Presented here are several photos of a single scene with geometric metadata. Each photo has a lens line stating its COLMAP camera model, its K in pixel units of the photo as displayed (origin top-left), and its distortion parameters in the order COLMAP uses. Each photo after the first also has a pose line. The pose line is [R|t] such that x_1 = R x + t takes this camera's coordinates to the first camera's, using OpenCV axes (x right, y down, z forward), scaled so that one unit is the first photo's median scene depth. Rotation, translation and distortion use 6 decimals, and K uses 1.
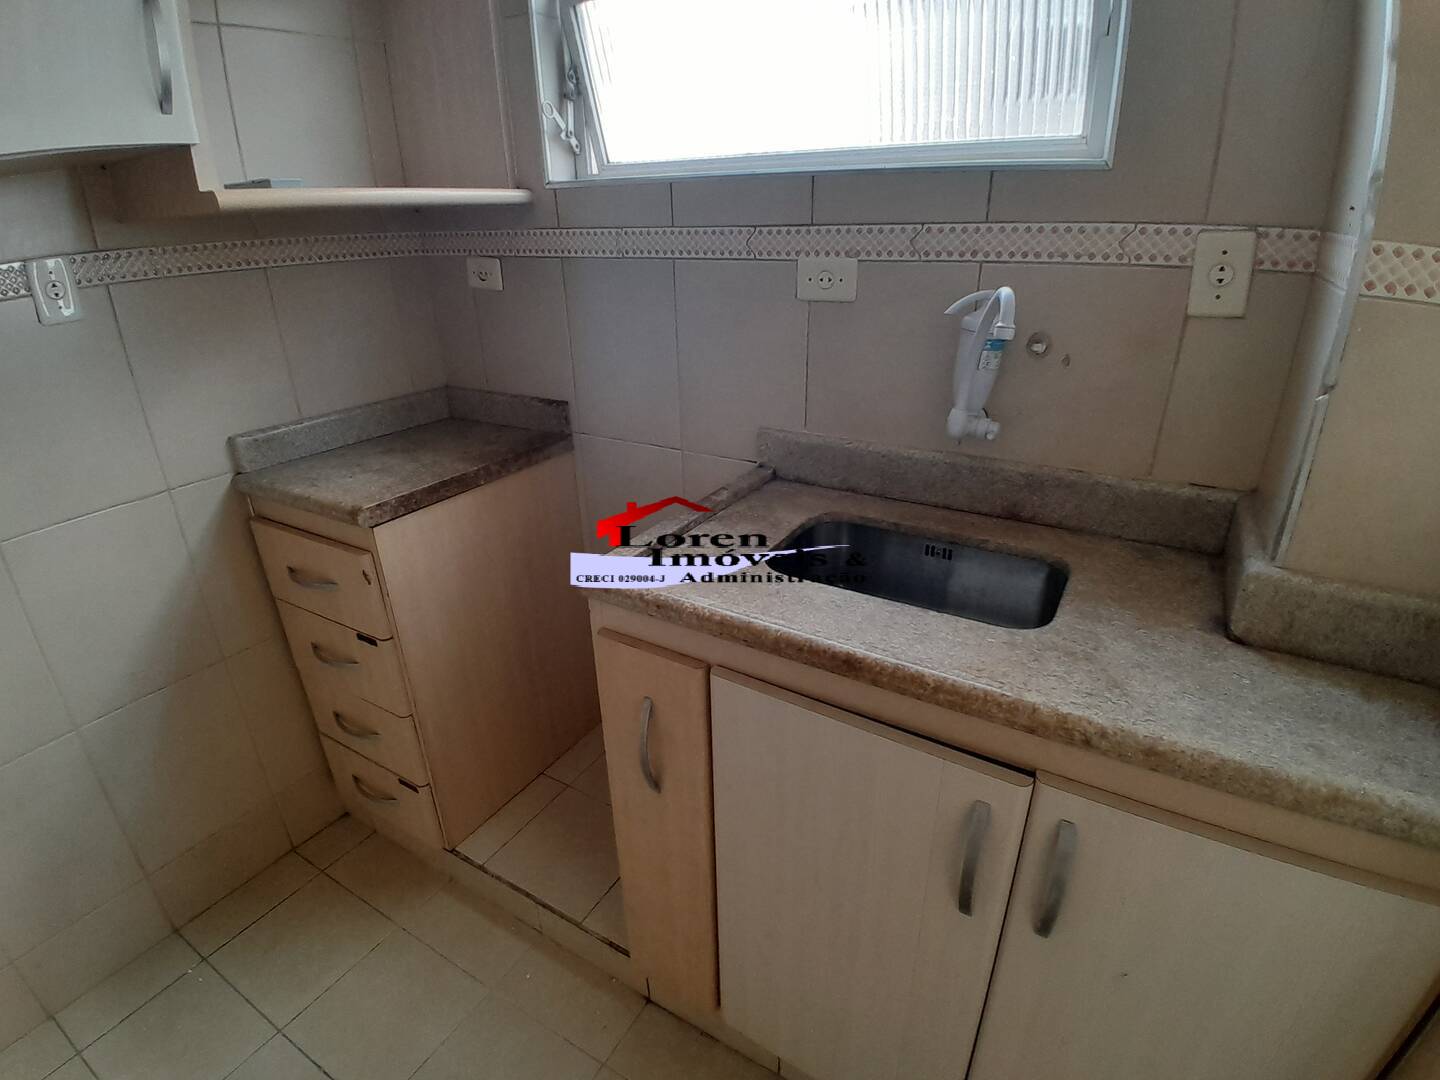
lens RADIAL K [[727.8, 0, 720.0], [0, 727.8, 540.0], [0, 0, 1]] dist [0.002617, -0.046715]
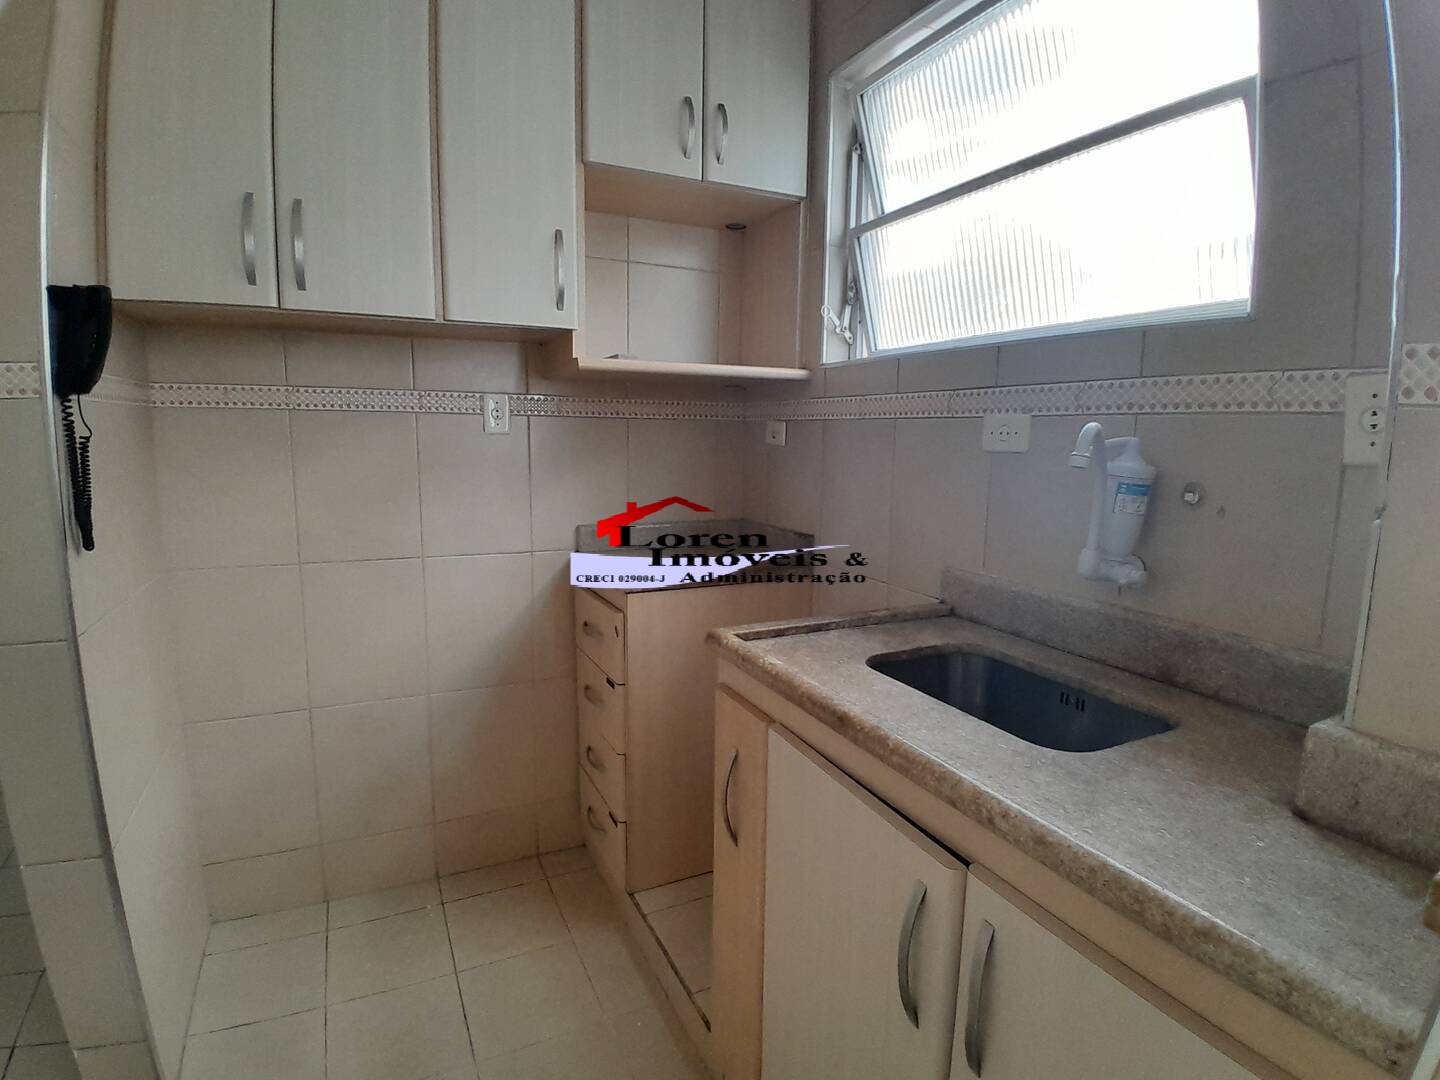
lens RADIAL K [[734.3, 0, 720.0], [0, 734.3, 540.0], [0, 0, 1]] dist [0.000629, -0.051786]
pose [[0.833892, 0.108475, -0.541163, 0.430995], [-0.252903, 0.946603, -0.199959, 0.130055], [0.490576, 0.303606, 0.816798, -0.062764]]
